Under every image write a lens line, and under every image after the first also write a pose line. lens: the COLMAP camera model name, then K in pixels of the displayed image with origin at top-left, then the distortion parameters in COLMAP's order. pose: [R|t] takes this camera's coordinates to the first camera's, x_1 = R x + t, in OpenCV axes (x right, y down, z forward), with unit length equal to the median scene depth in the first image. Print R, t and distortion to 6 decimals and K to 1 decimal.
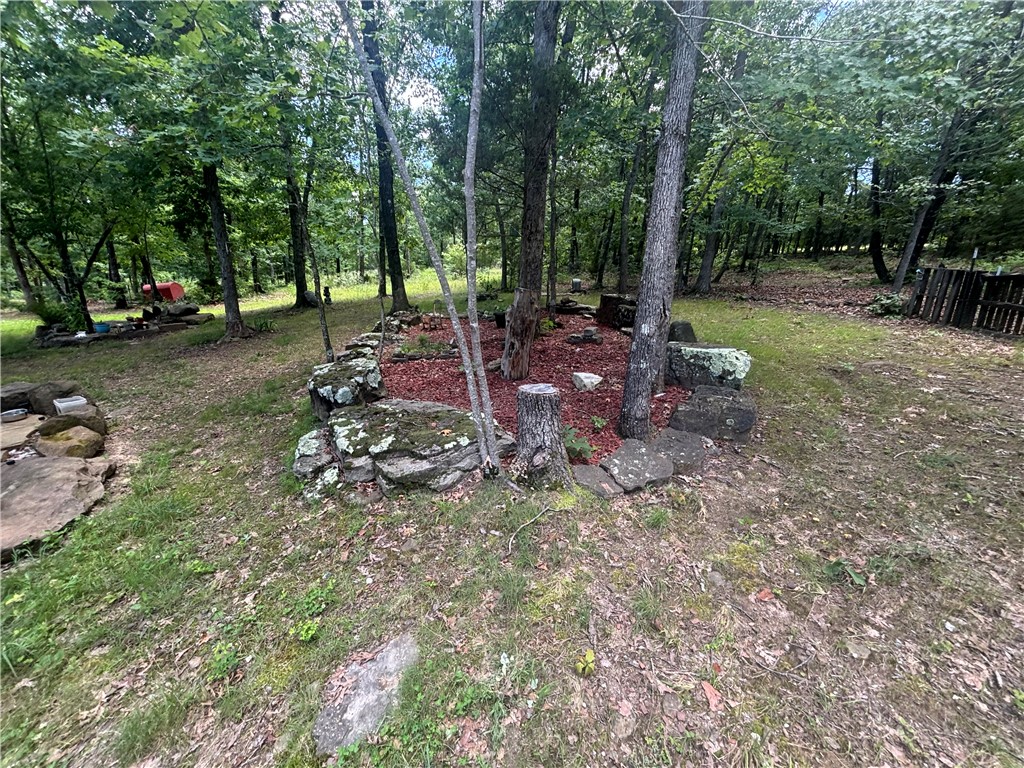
lens RADIAL K [[412.1, 0, 512.6], [0, 412.1, 382.9], [0, 0, 1]] dist [-0.001646, -0.000312]
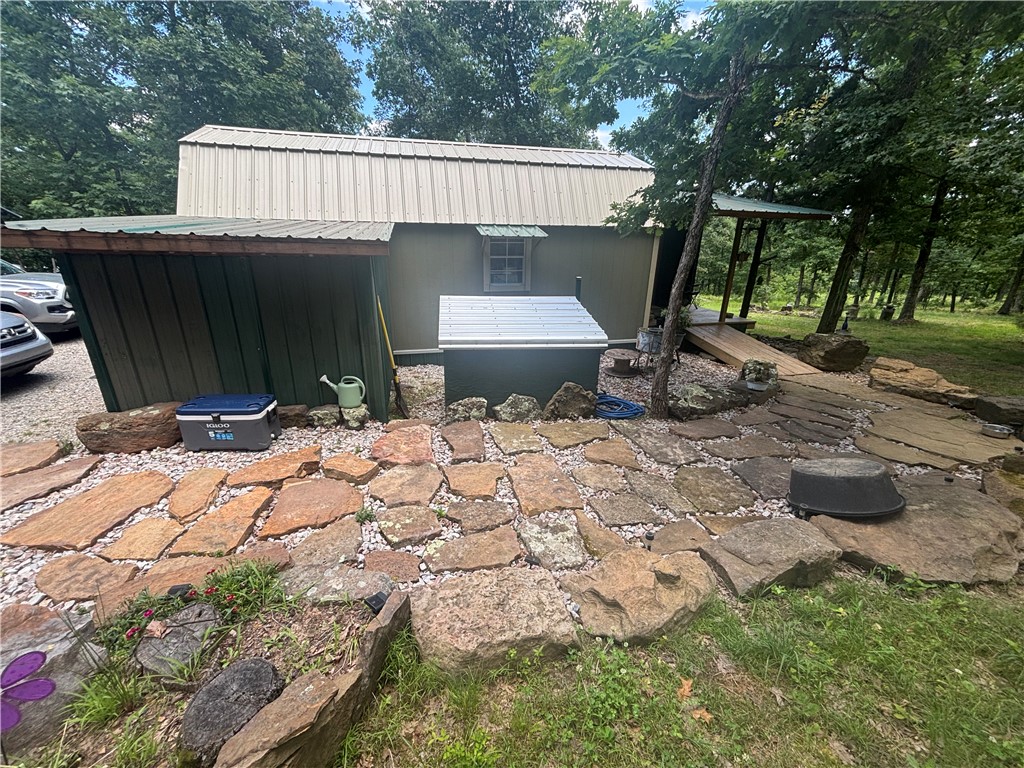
lens RADIAL K [[412.1, 0, 512.8], [0, 412.1, 384.3], [0, 0, 1]] dist [-0.001646, -0.000312]
pose [[-0.262504, 0.286385, -0.921453, -0.188622], [-0.283232, 0.890009, 0.357300, -0.051580], [0.922427, 0.354778, -0.152517, 0.173465]]
